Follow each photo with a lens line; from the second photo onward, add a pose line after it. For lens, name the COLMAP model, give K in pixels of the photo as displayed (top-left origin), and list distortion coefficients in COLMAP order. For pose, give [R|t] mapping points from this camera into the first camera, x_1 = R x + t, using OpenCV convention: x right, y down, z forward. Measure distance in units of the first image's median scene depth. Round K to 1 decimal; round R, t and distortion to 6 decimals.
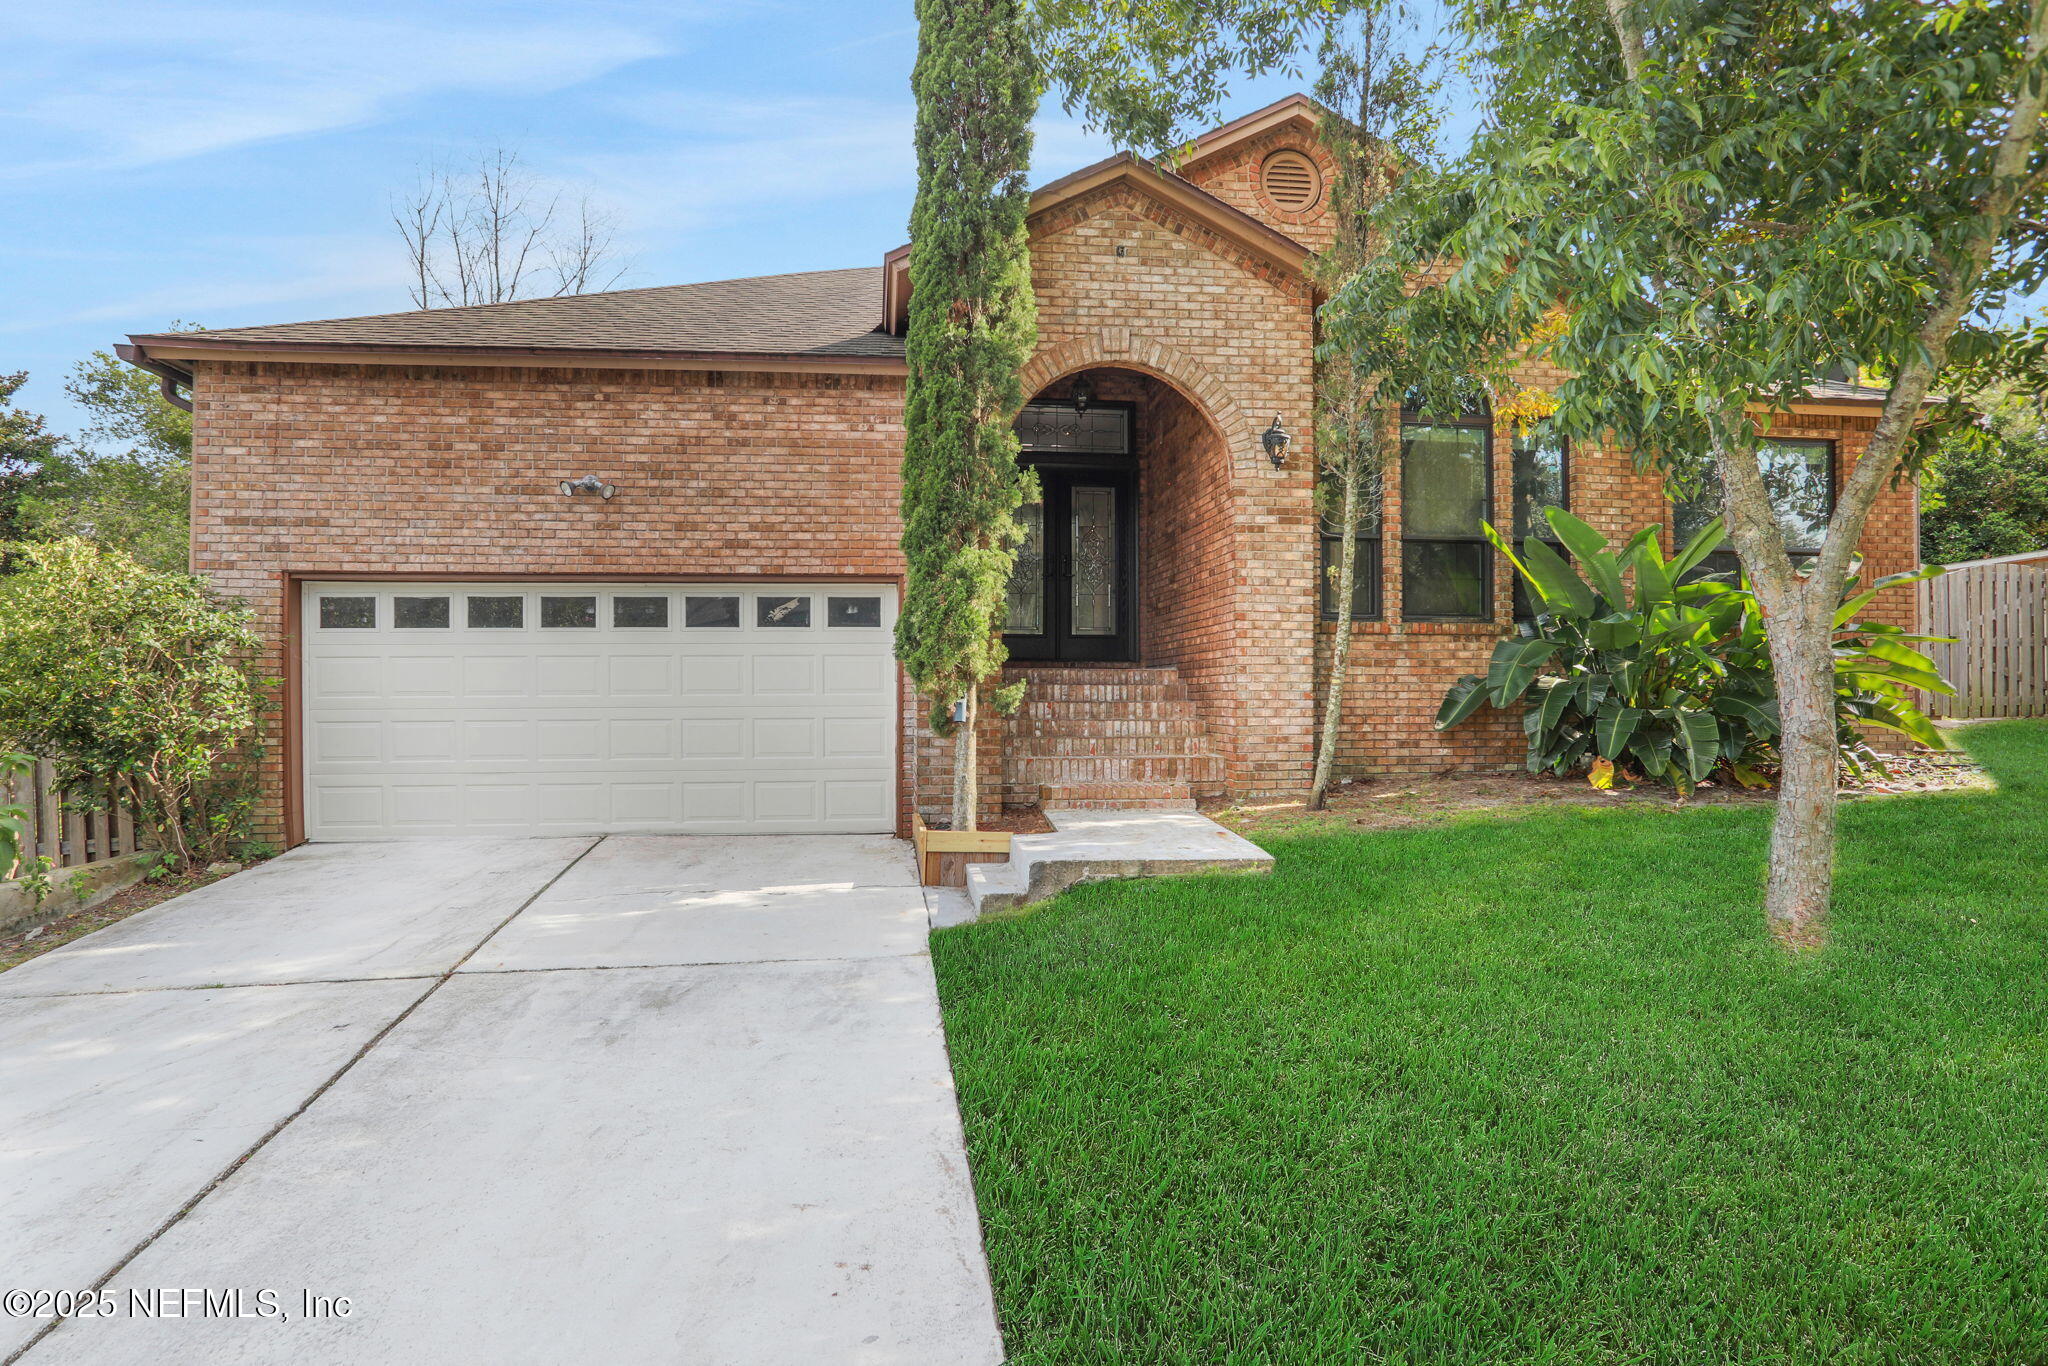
lens RADIAL K [[1070.4, 0, 1051.9], [0, 1070.4, 680.9], [0, 0, 1]] dist [-0.053209, 0.025439]
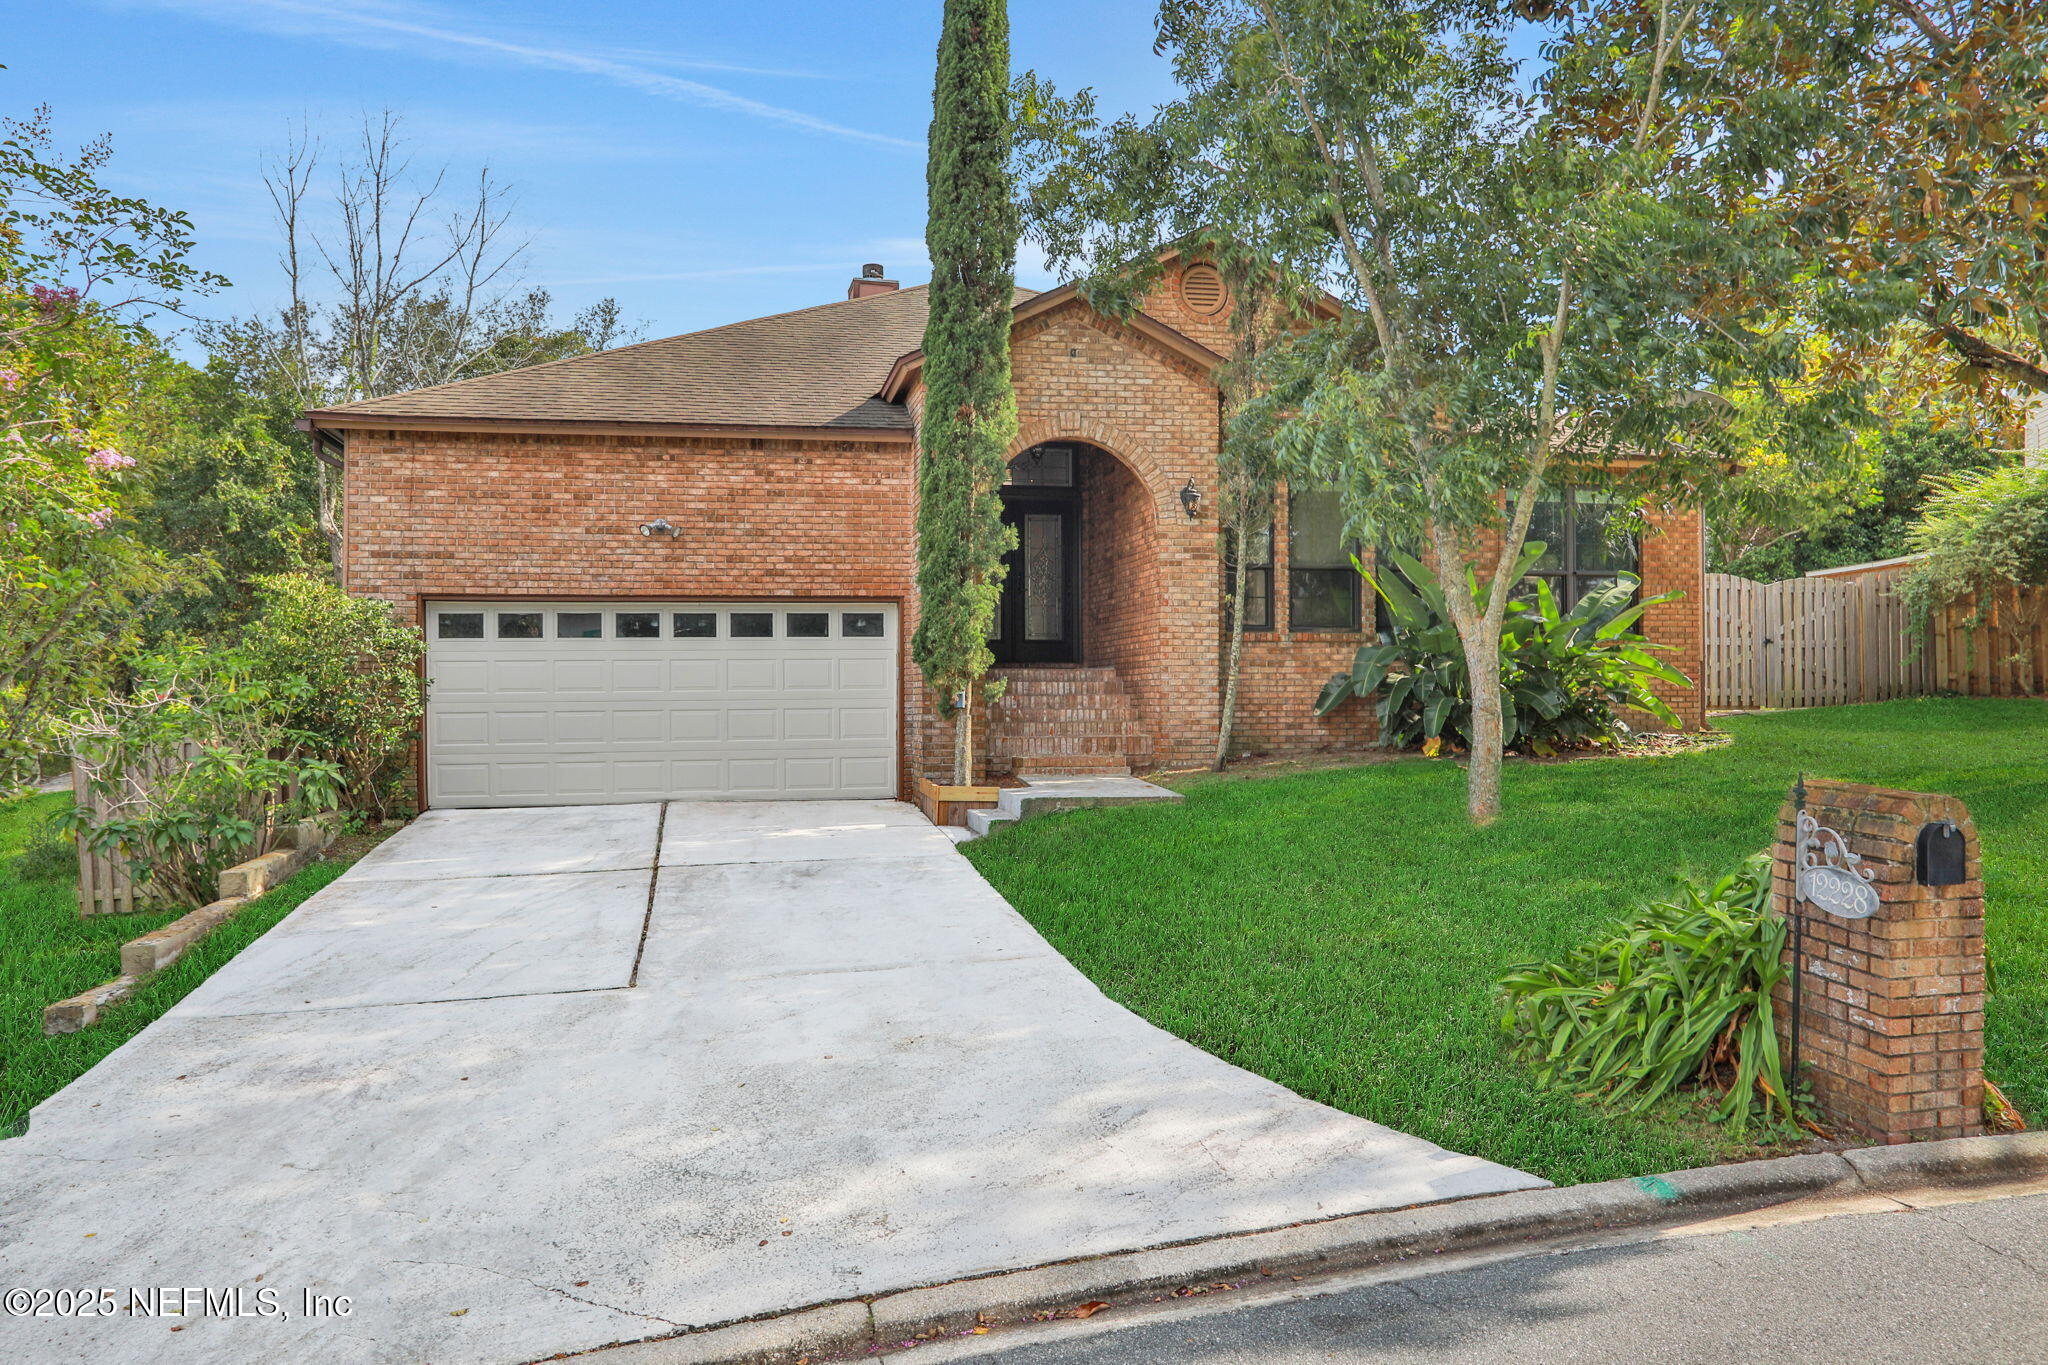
lens RADIAL K [[1102.1, 0, 1038.6], [0, 1102.1, 684.4], [0, 0, 1]] dist [-0.014072, 0.002310]
pose [[0.998670, -0.003448, 0.051441, -0.049466], [0.003245, 0.999987, 0.004024, 0.002028], [-0.051454, -0.003852, 0.998668, -0.359671]]
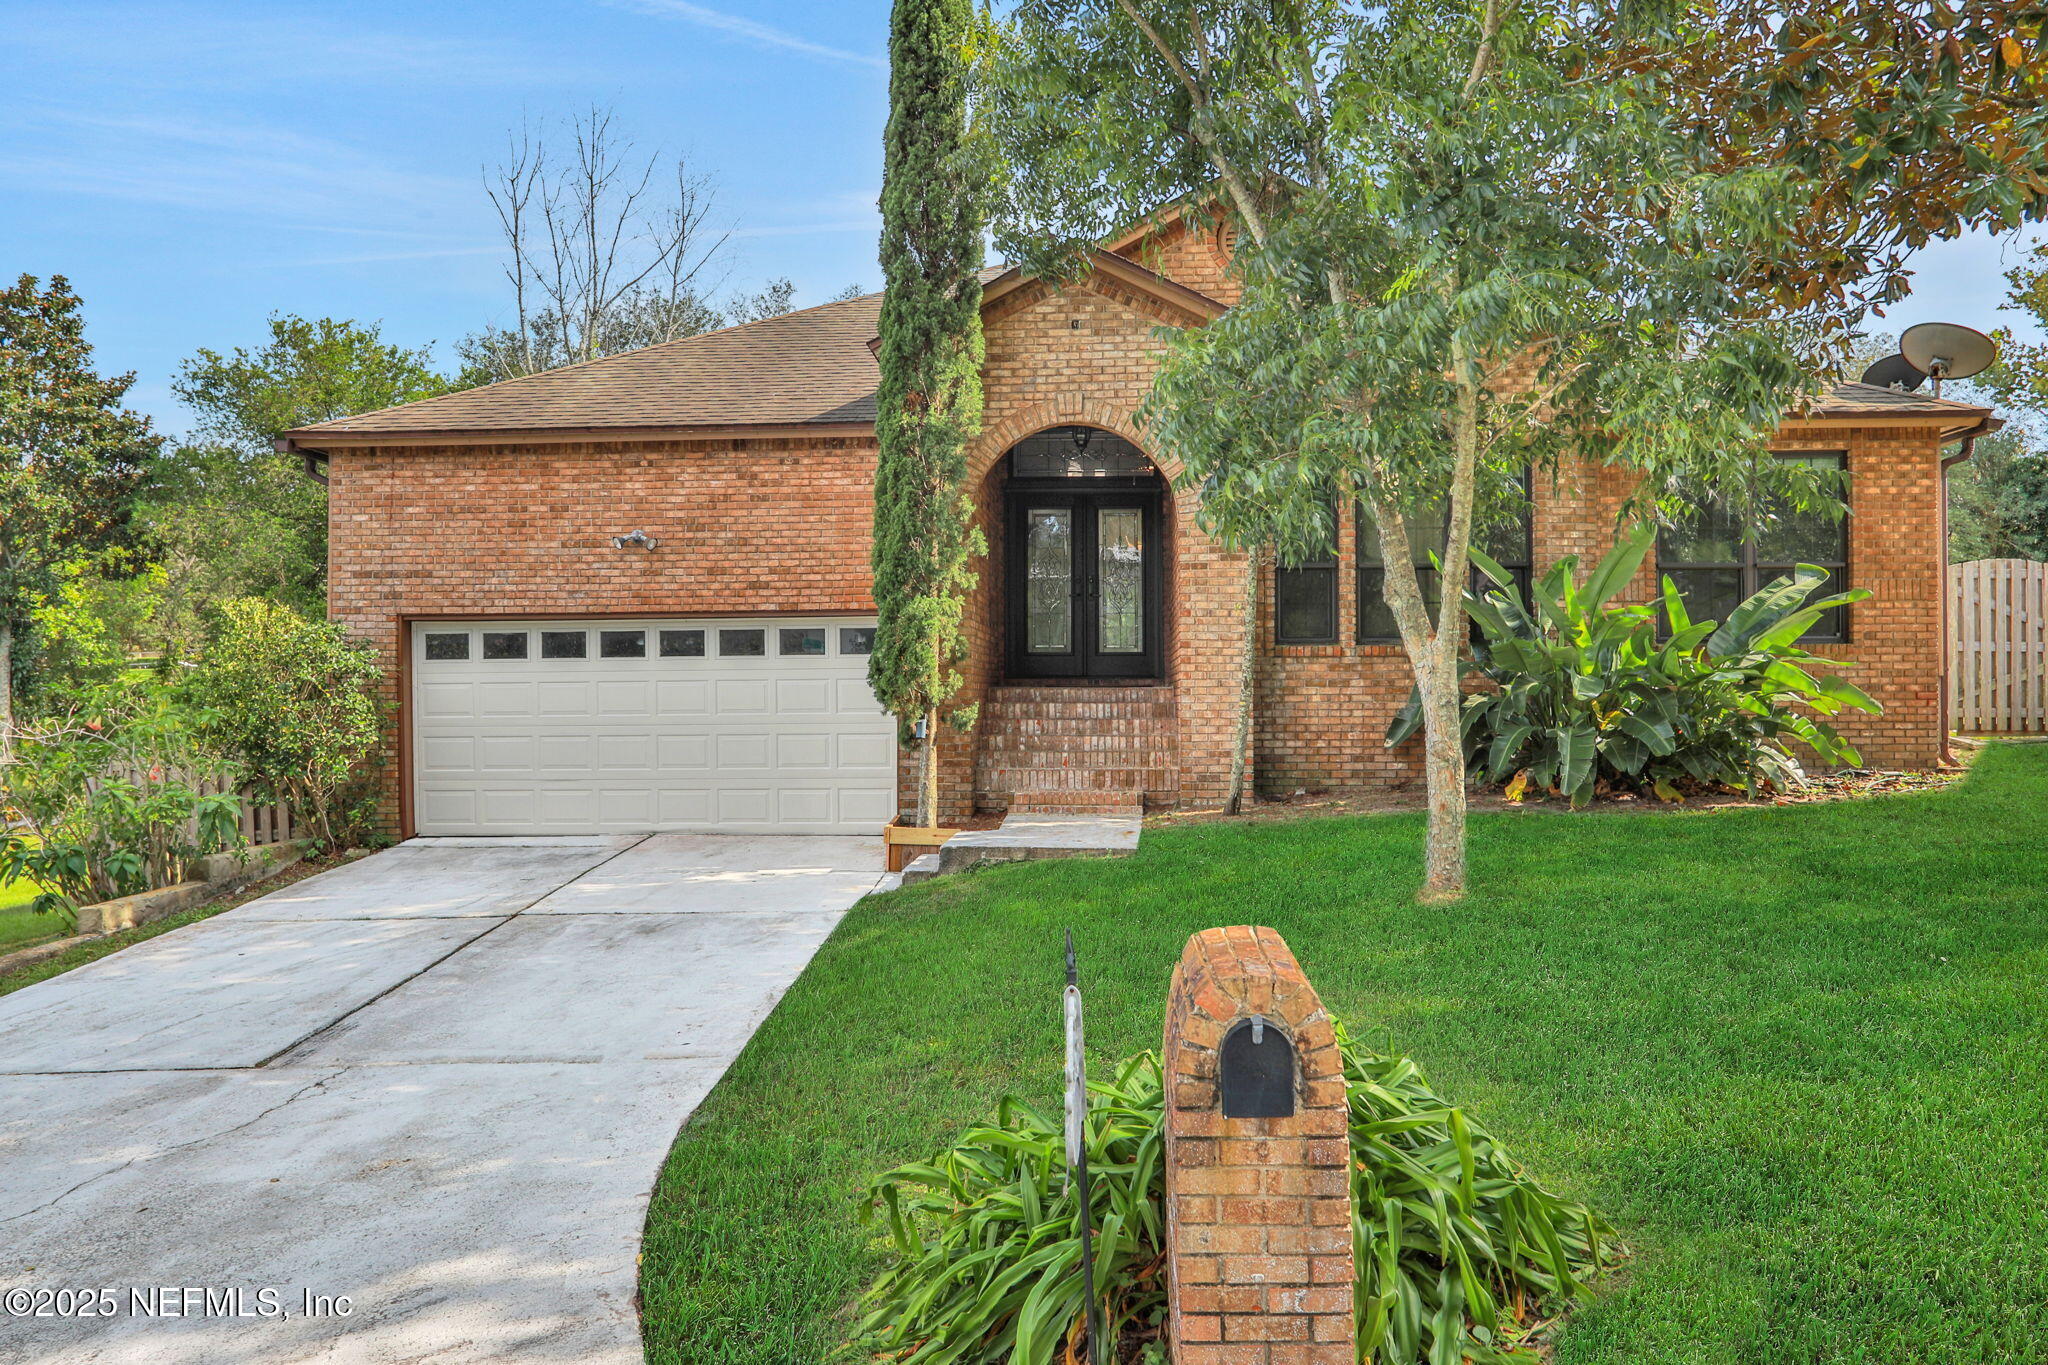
lens RADIAL K [[1215.8, 0, 1024.7], [0, 1215.8, 692.8], [0, 0, 1]] dist [-0.020834, 0.004758]
pose [[0.989571, -0.003775, -0.143996, 0.193929], [0.004478, 0.999980, 0.004563, -0.015808], [0.143976, -0.005160, 0.989568, -0.292468]]
